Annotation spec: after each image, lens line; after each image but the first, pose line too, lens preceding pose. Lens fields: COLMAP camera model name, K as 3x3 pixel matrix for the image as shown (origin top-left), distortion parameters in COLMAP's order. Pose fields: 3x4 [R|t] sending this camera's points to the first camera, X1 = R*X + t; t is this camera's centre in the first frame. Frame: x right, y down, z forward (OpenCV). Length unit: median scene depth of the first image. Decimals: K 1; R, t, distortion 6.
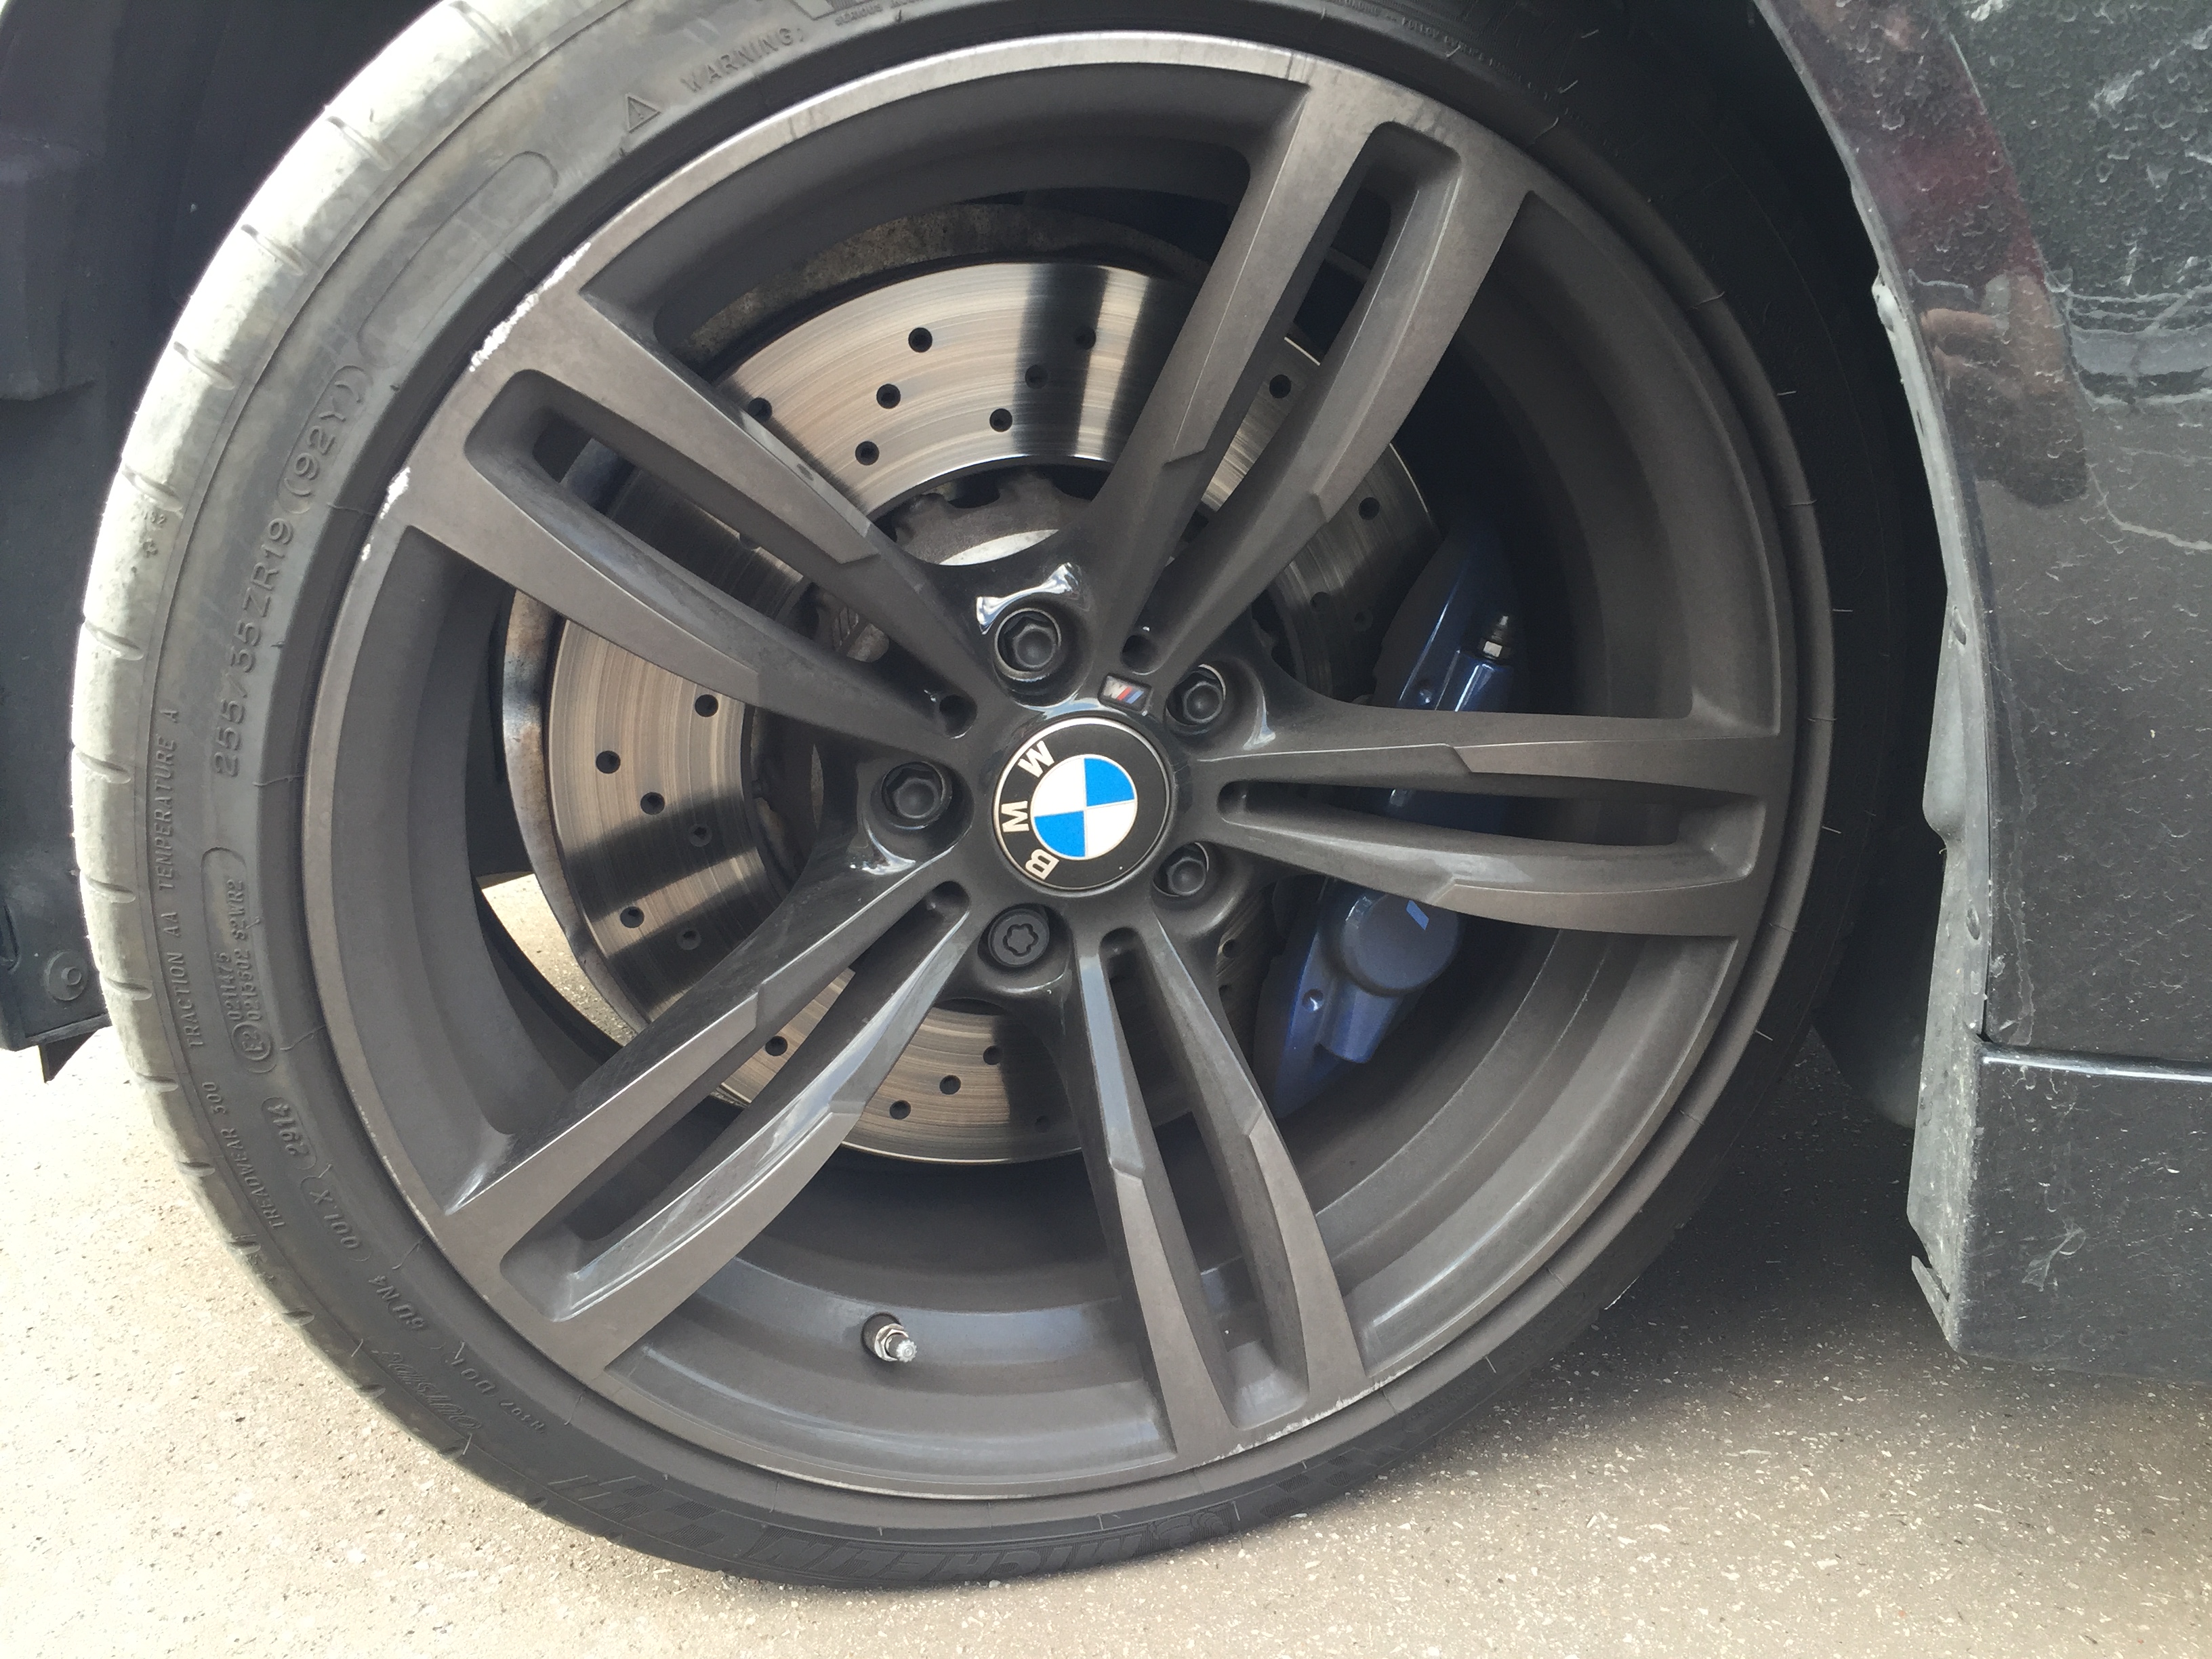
lens RADIAL K [[1971.6, 0, 1106.0], [0, 1971.6, 829.5], [0, 0, 1]] dist [0.011120, -0.005507]
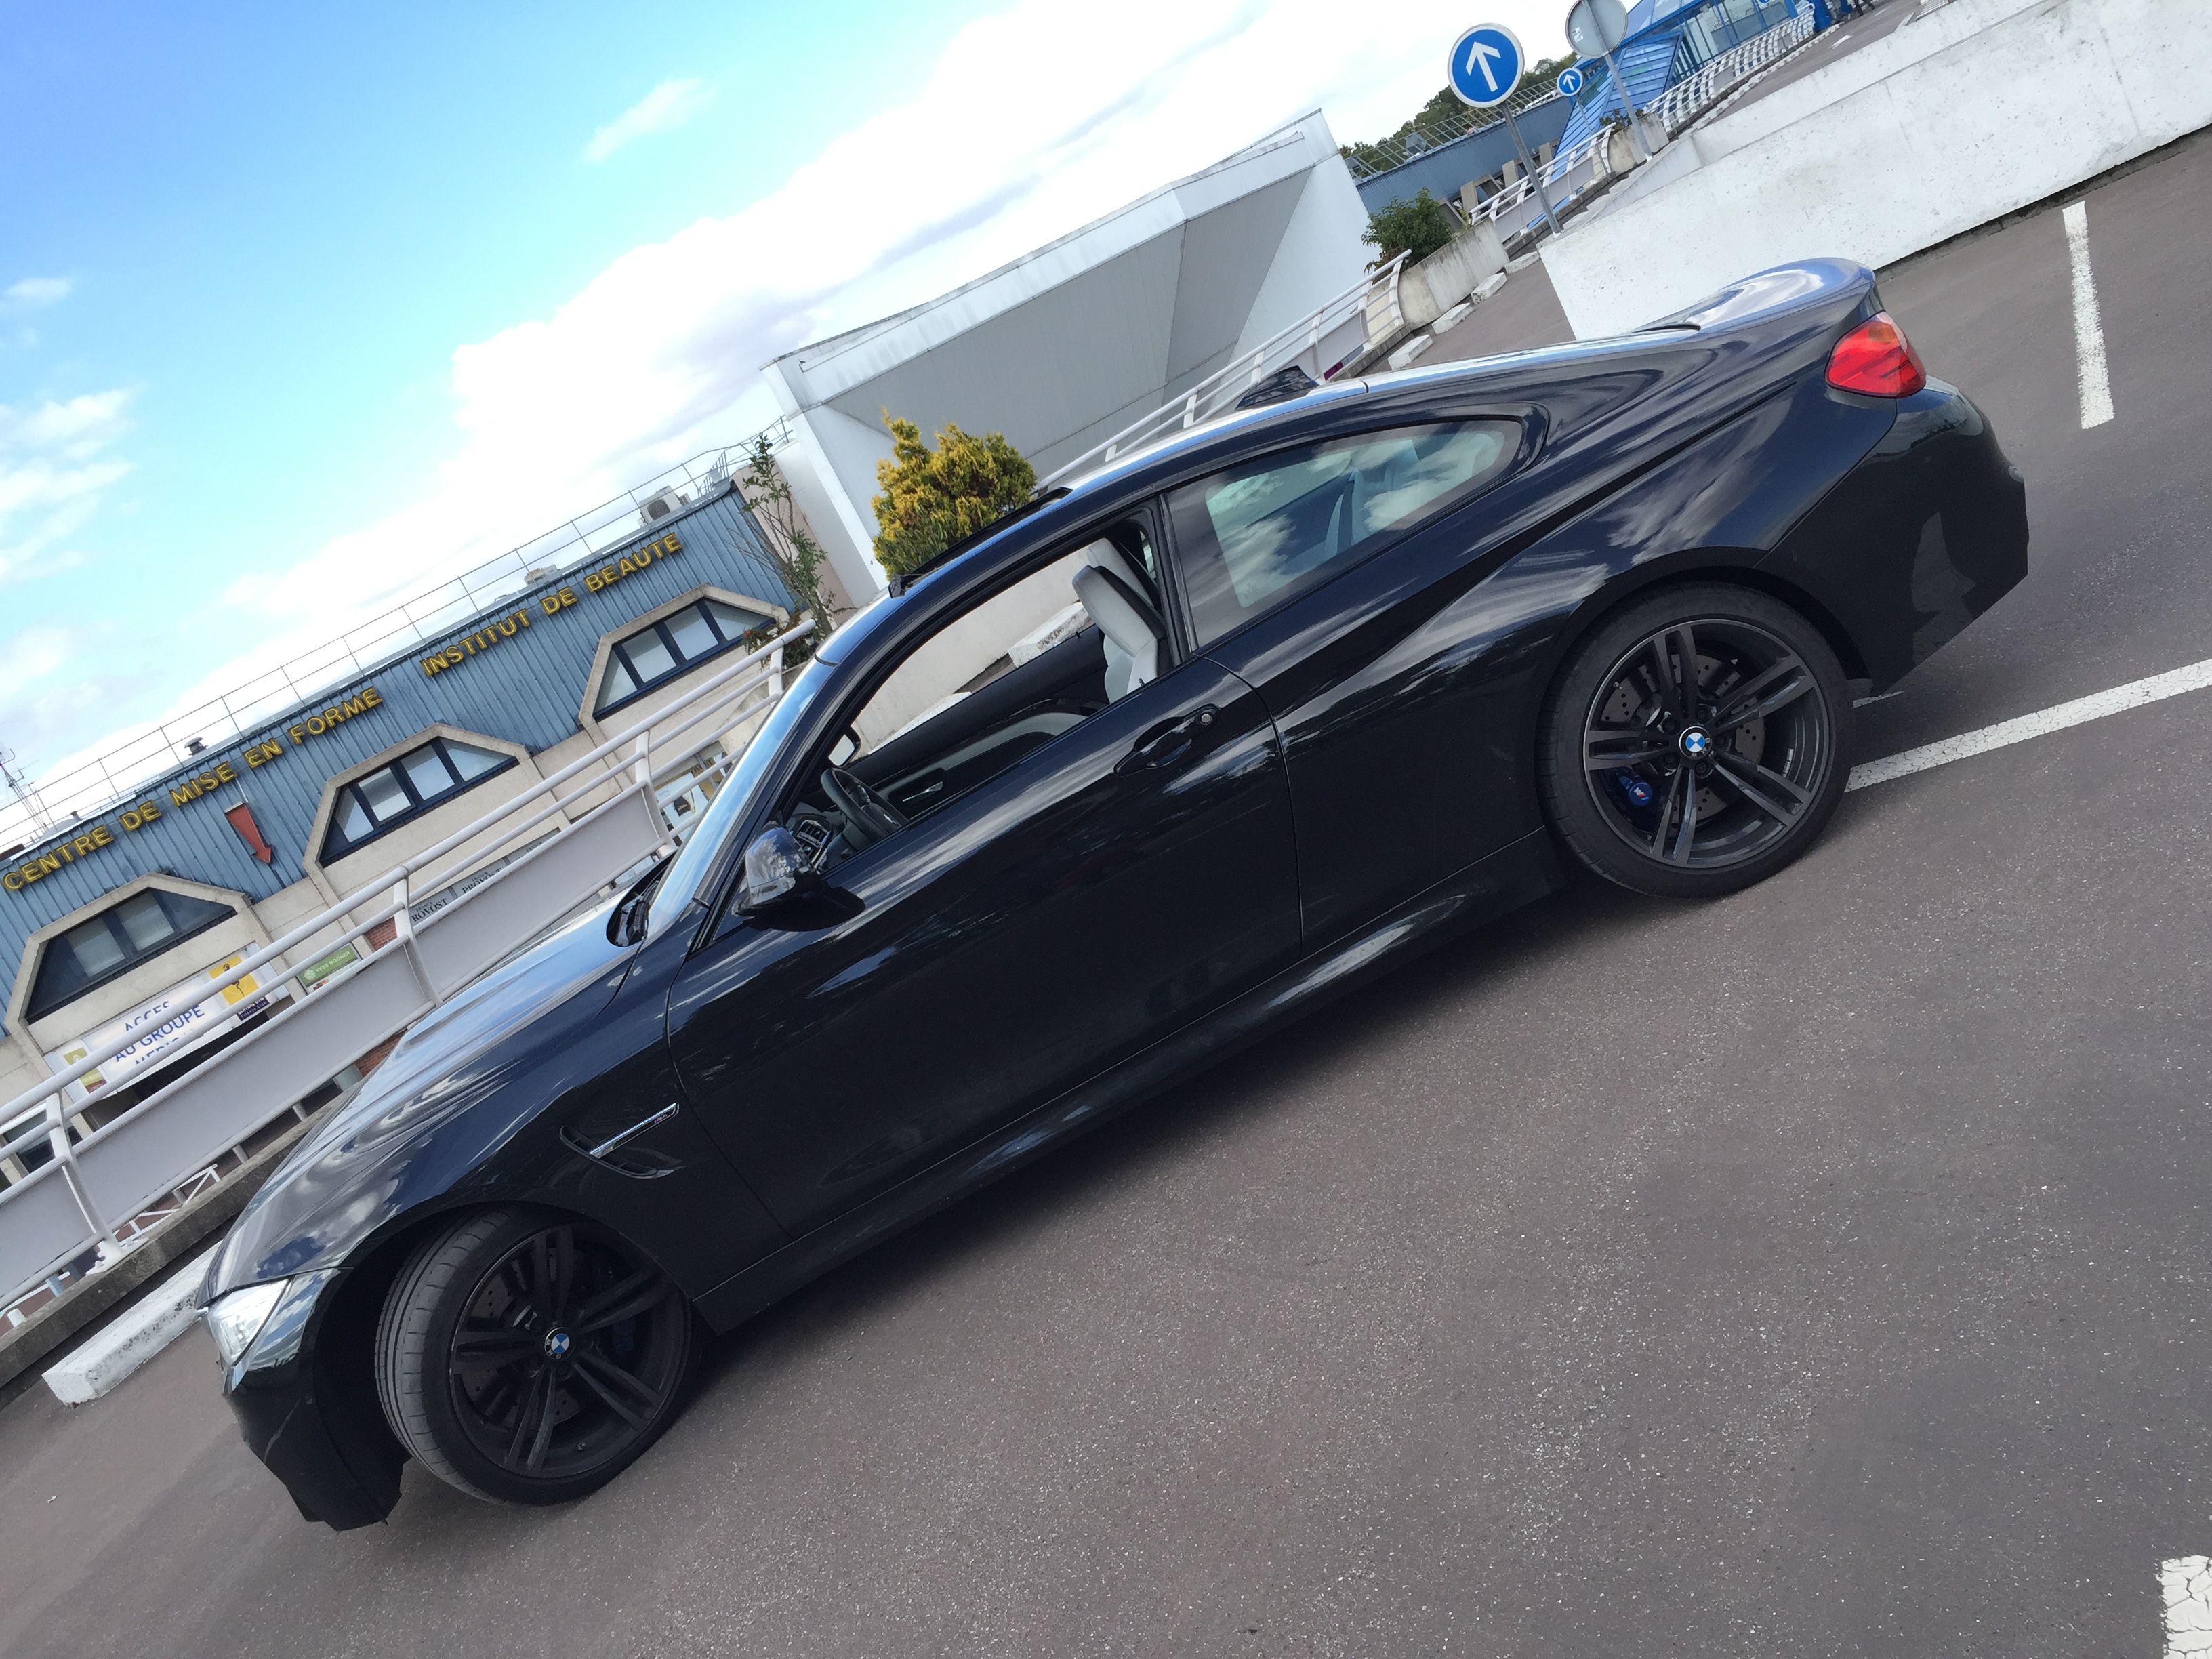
lens RADIAL K [[1971.6, 0, 1106.0], [0, 1971.6, 829.5], [0, 0, 1]] dist [0.011120, -0.005507]
pose [[0.751238, -0.601941, -0.270755, 0.094625], [0.593121, 0.795635, -0.123176, -0.108803], [0.289567, -0.068056, 0.954735, -4.581797]]
